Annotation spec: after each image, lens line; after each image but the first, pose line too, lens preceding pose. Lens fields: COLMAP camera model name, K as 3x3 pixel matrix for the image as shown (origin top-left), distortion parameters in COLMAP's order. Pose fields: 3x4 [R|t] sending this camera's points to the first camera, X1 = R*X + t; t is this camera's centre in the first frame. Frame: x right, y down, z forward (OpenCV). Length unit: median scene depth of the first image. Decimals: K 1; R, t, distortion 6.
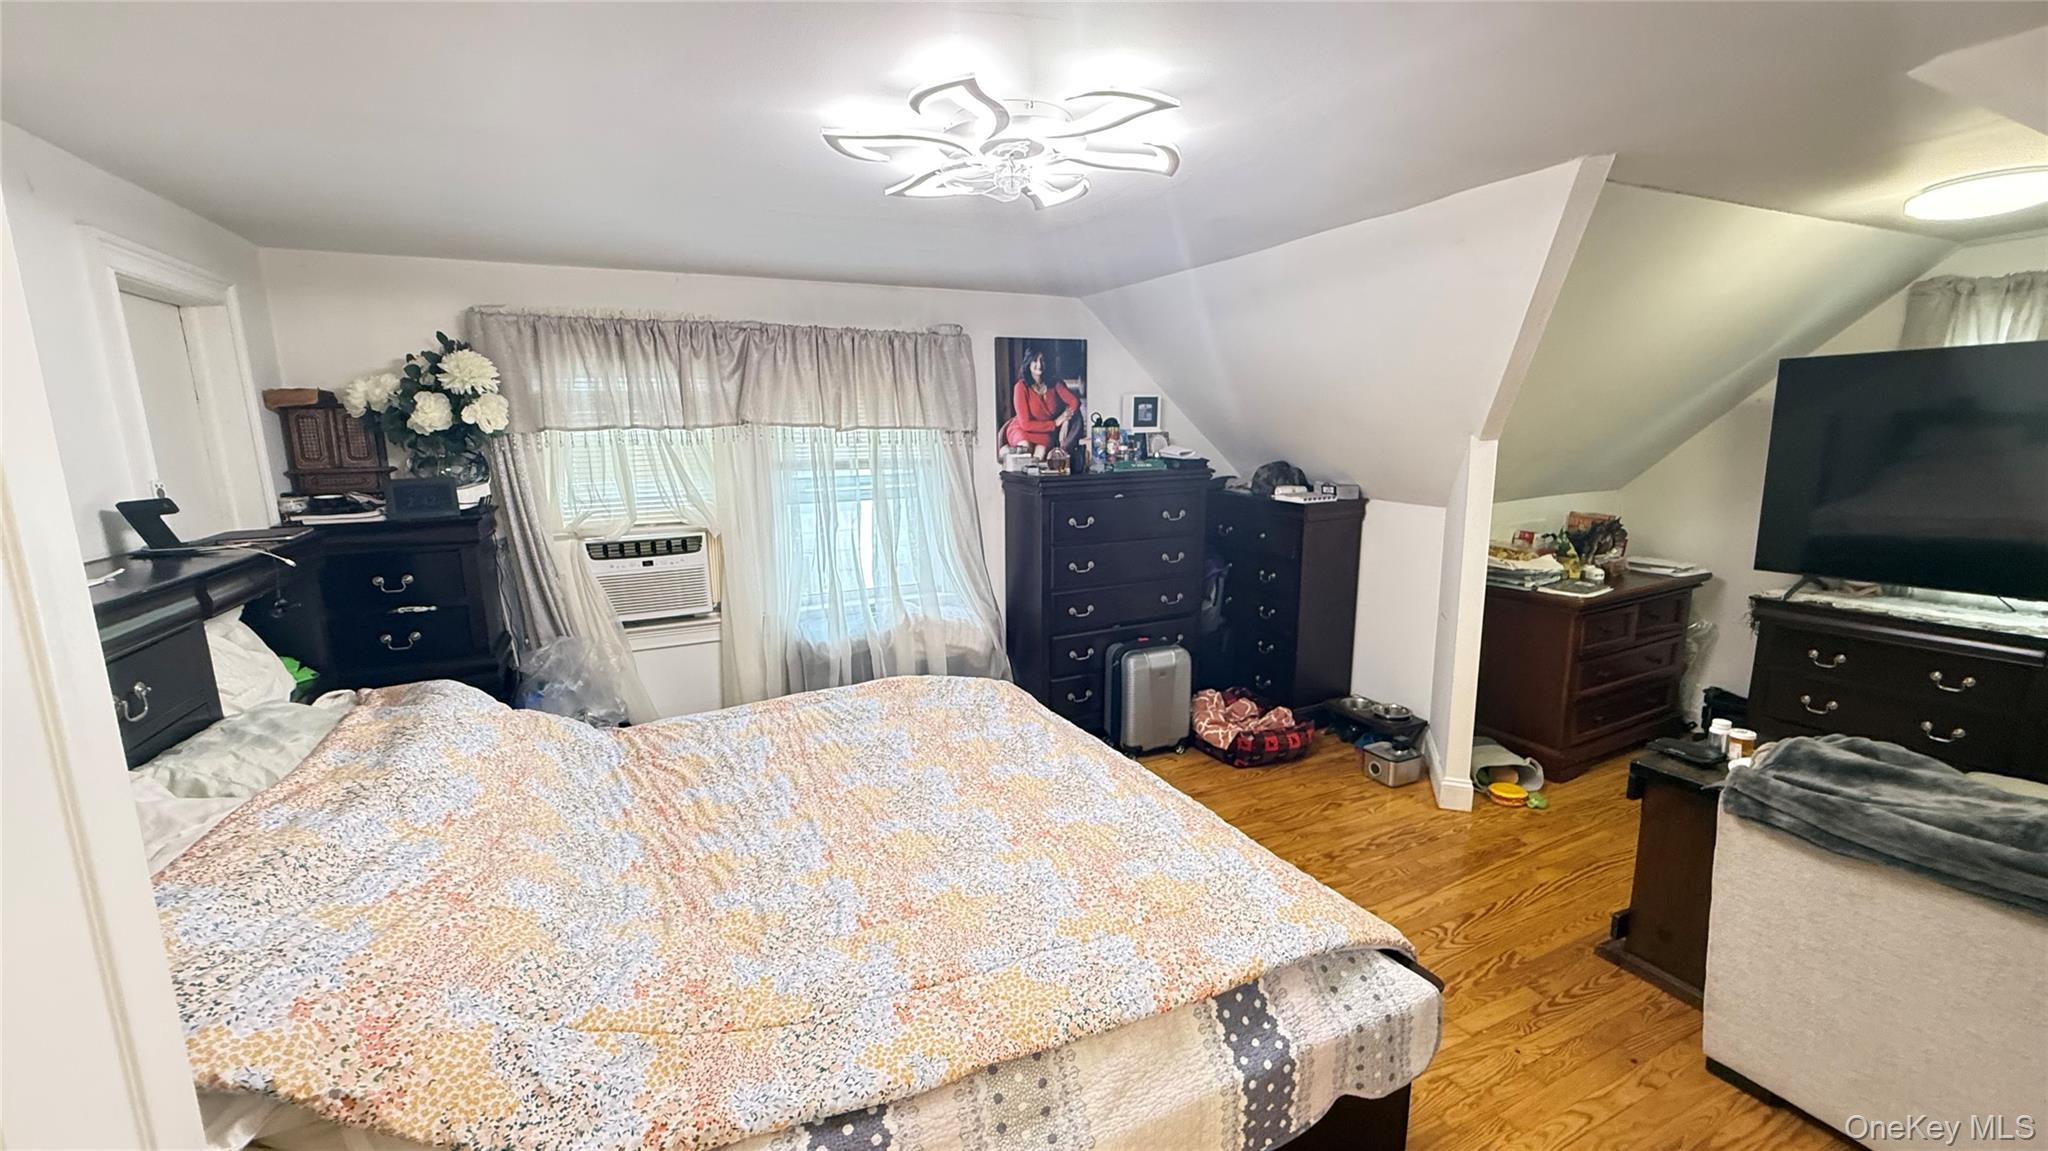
lens RADIAL K [[815.6, 0, 1020.5], [0, 815.6, 575.5], [0, 0, 1]] dist [-0.000092, 0.000138]
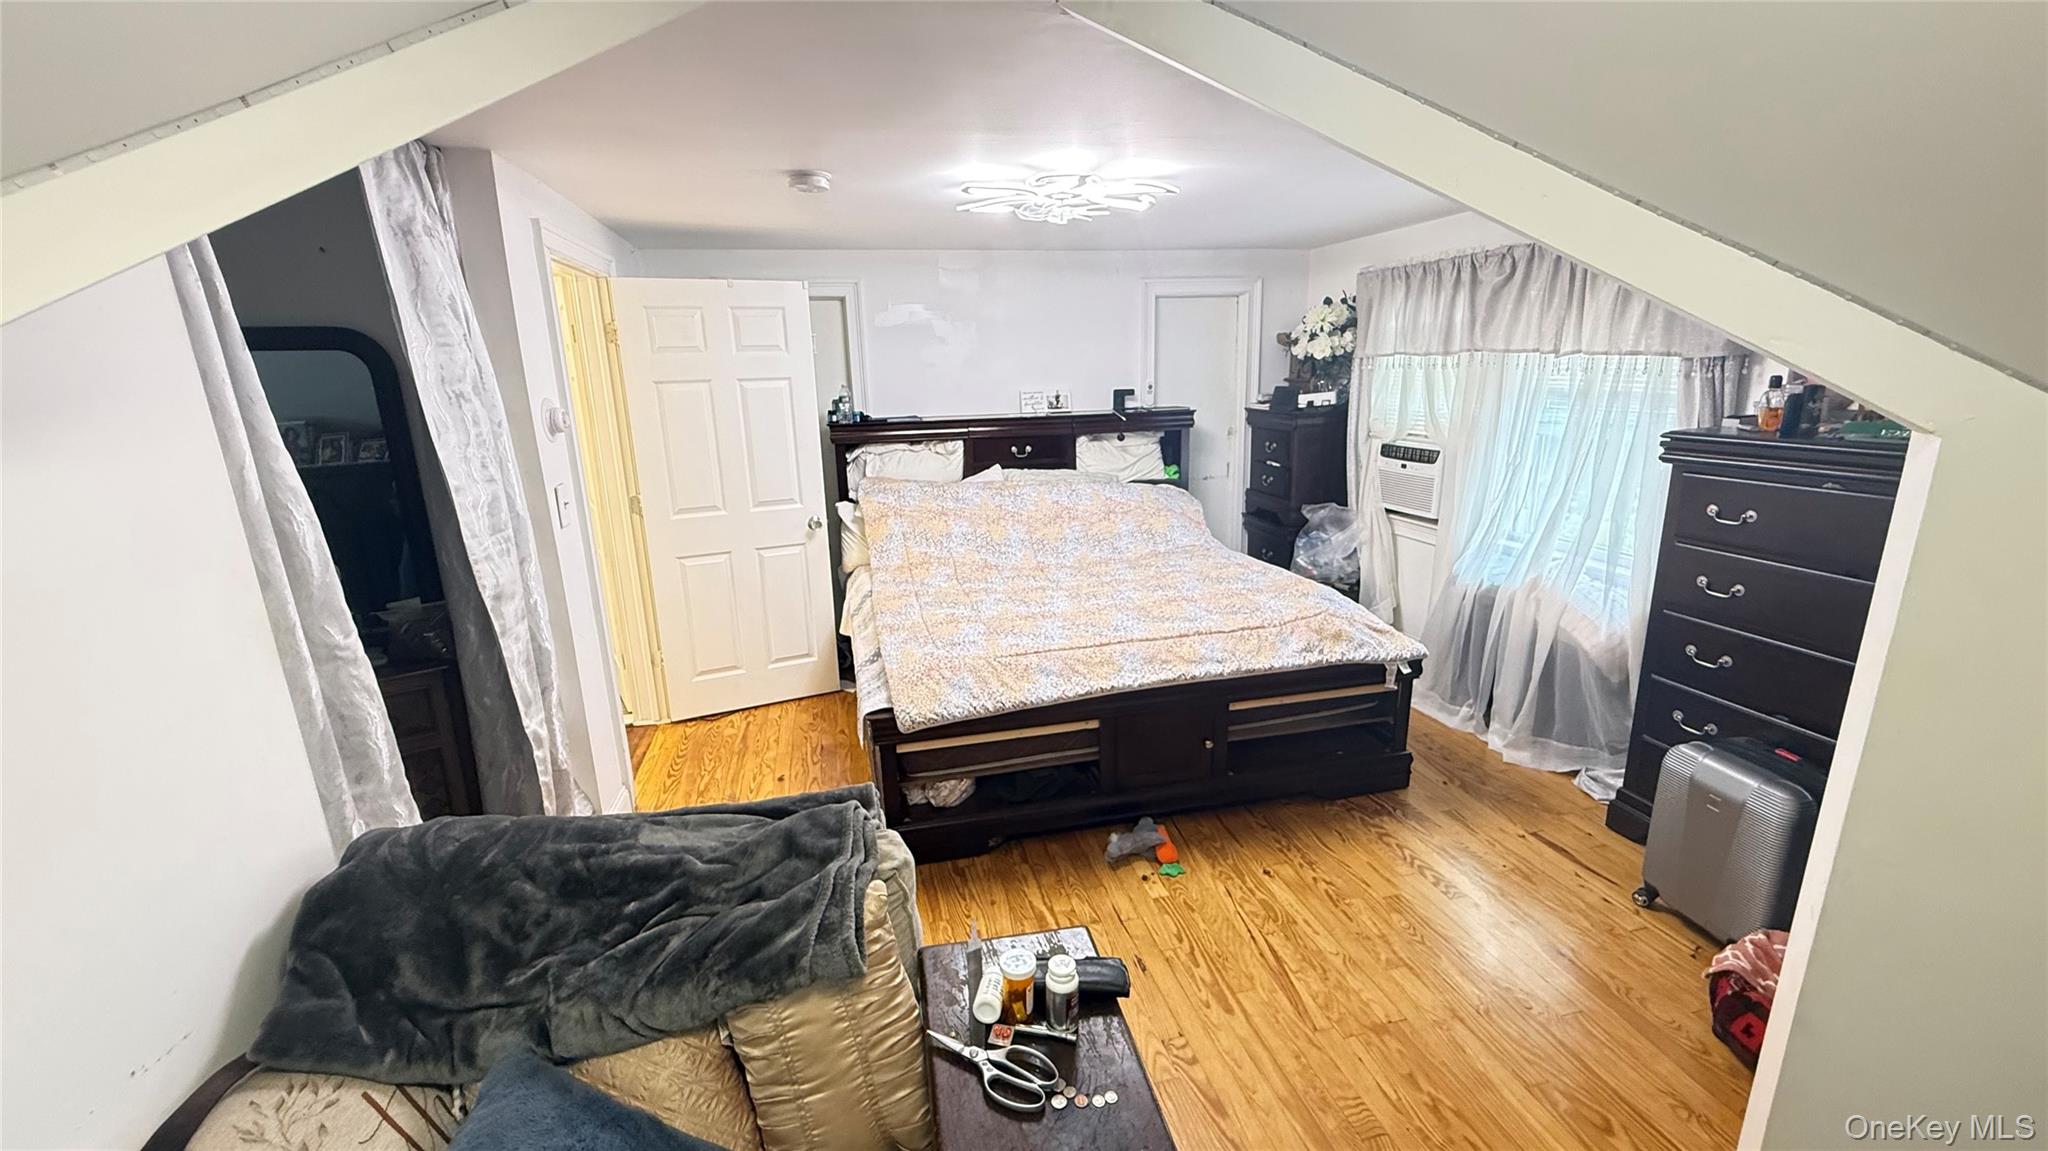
lens RADIAL K [[815.6, 0, 1020.5], [0, 815.6, 575.5], [0, 0, 1]] dist [-0.000092, 0.000138]
pose [[-0.206032, 0.267967, -0.941140, 0.874710], [-0.143835, 0.943035, 0.299995, -0.146286], [0.967917, 0.197177, -0.155752, 0.666374]]
